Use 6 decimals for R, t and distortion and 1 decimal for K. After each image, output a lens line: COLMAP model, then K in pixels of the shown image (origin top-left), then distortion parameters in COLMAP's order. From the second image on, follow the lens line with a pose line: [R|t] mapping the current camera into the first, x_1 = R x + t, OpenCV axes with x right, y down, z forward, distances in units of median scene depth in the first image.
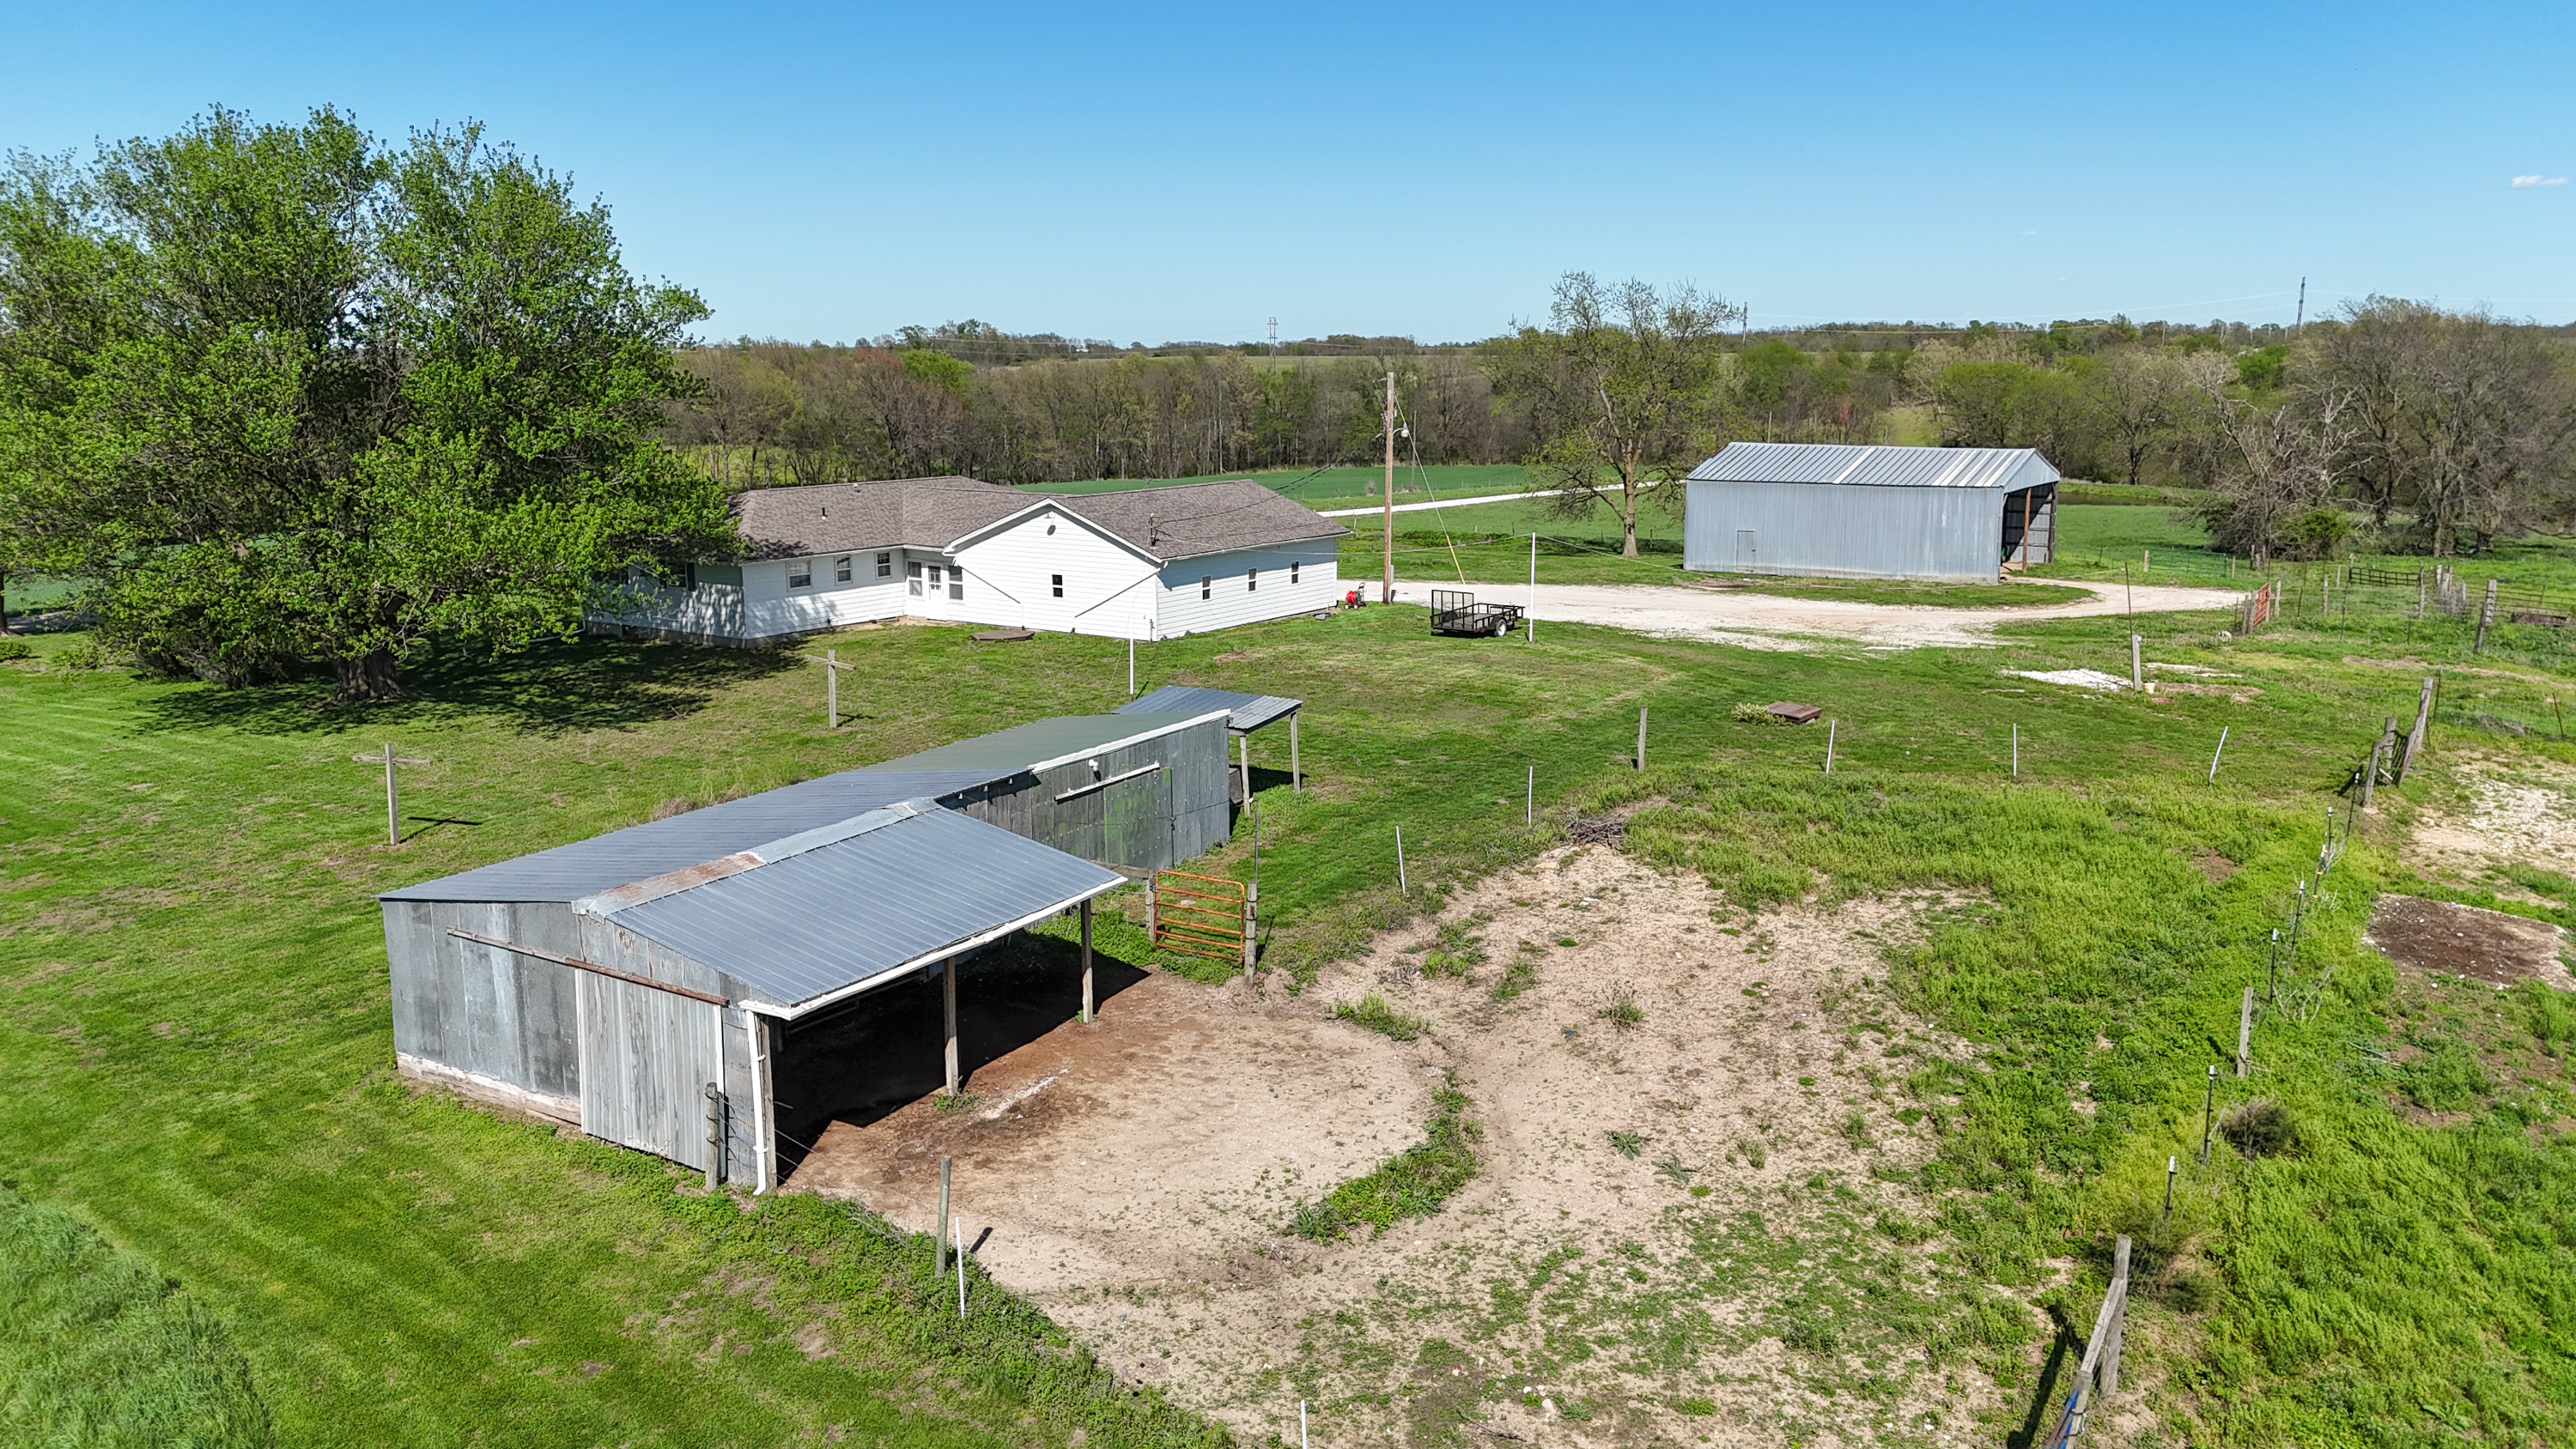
lens RADIAL K [[1895.3, 0, 1288.0], [0, 1895.3, 724.5], [0, 0, 1]] dist [0.048510, -0.051264]
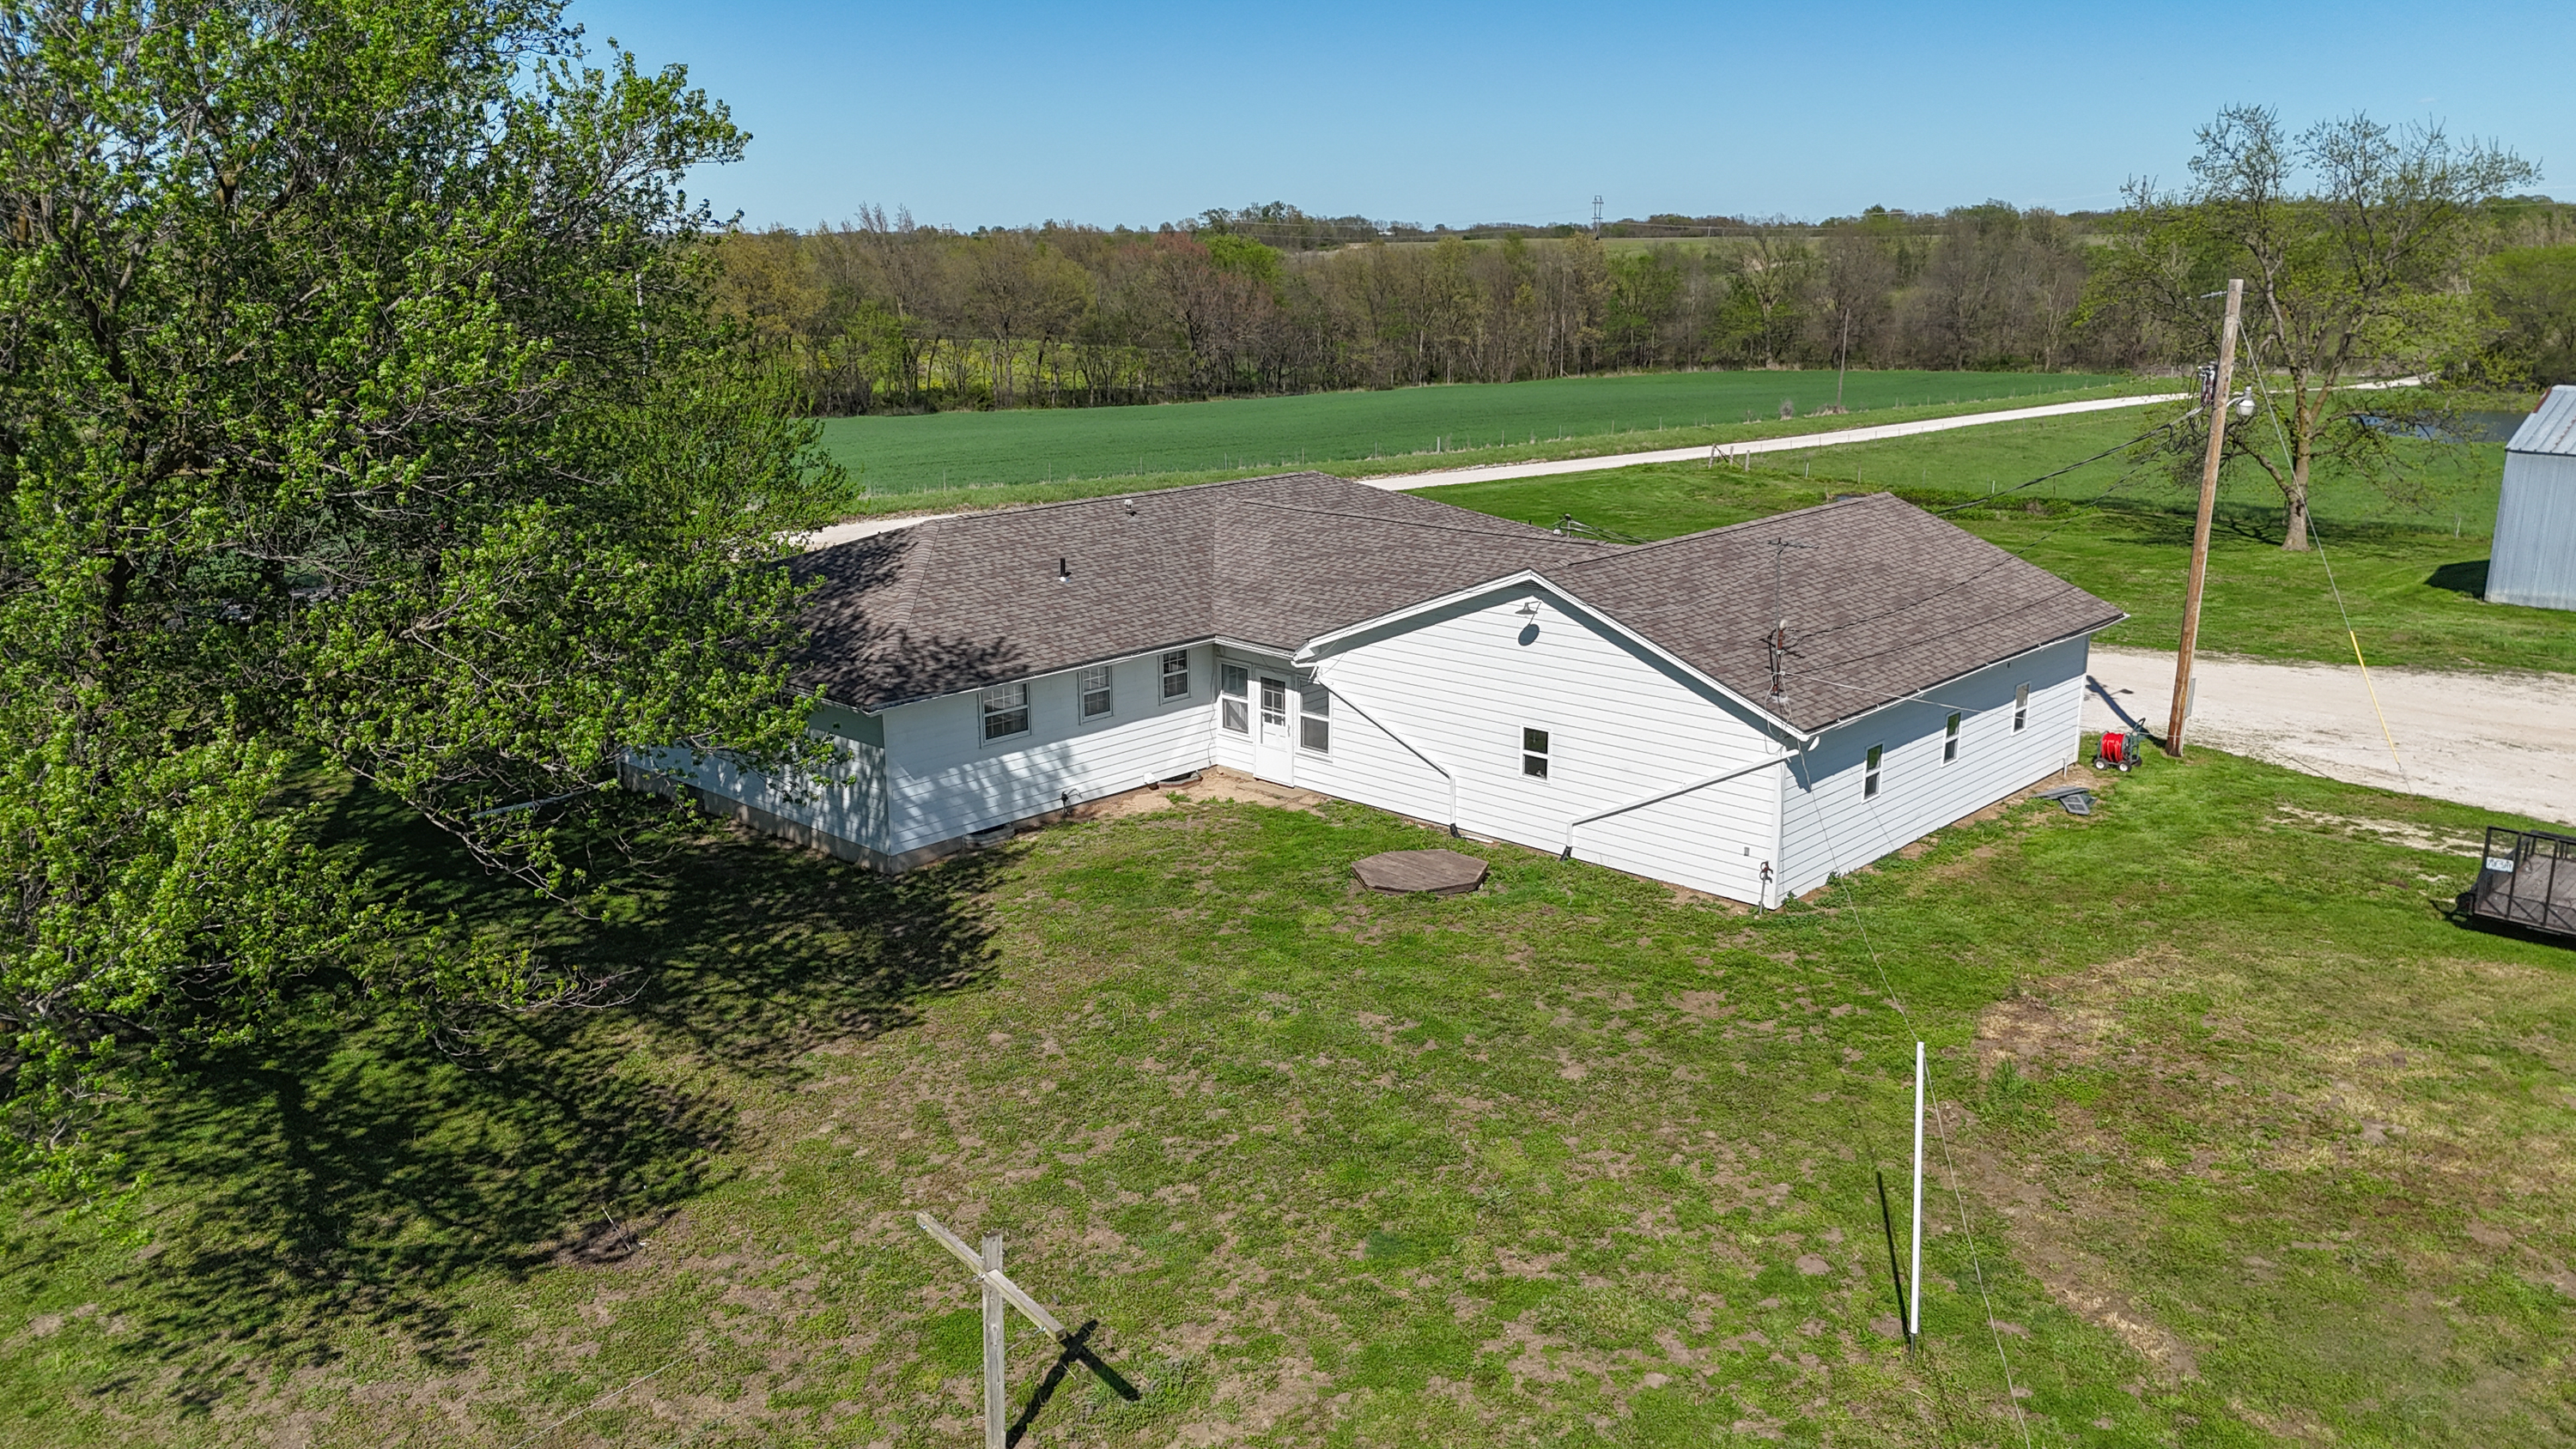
lens RADIAL K [[1898.8, 0, 1244.9], [0, 1898.8, 731.4], [0, 0, 1]] dist [0.110941, -0.143302]
pose [[0.984496, 0.042216, -0.170251, -0.031110], [-0.031893, 0.997509, 0.062919, -0.029160], [0.172483, -0.056513, 0.983390, 0.146127]]
